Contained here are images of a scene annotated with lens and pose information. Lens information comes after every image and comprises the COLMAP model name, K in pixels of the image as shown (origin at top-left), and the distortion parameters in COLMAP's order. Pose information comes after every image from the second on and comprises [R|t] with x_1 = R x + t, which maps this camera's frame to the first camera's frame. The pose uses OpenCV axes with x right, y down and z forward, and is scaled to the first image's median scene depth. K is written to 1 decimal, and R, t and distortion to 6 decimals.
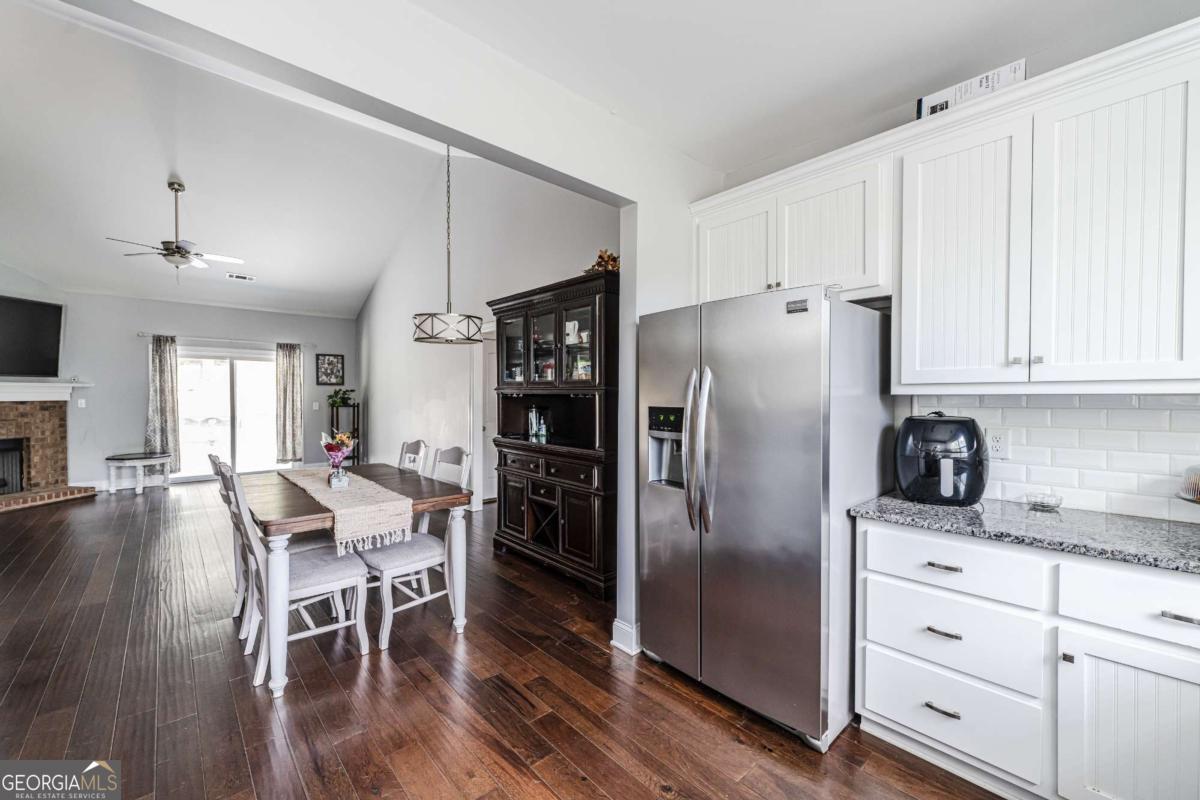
lens RADIAL K [[487.0, 0, 596.6], [0, 487.0, 403.4], [0, 0, 1]] dist [-0.007111, 0.002296]
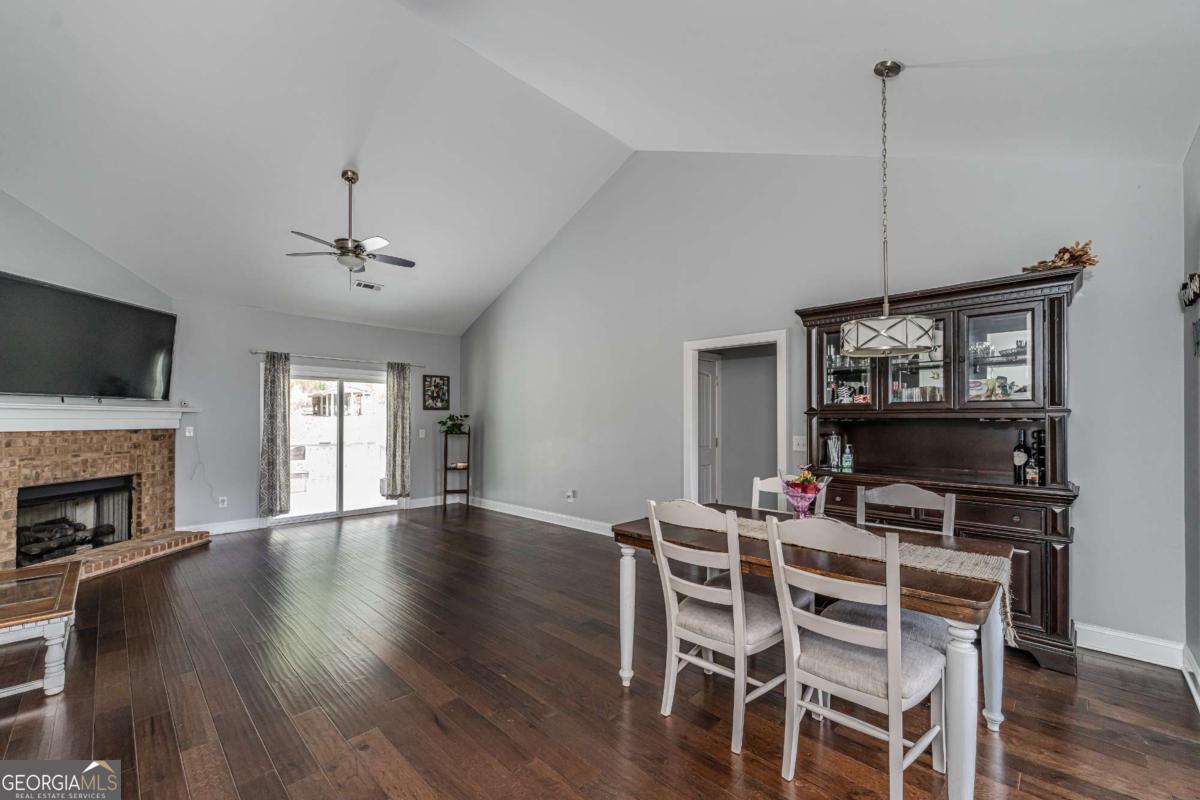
lens RADIAL K [[487.0, 0, 596.6], [0, 487.0, 417.0], [0, 0, 1]] dist [-0.007111, 0.002296]
pose [[0.997671, -0.002064, 0.068182, -0.431685], [0.003760, 0.999686, -0.024763, -0.002066], [-0.068109, 0.024962, 0.997366, 0.115792]]
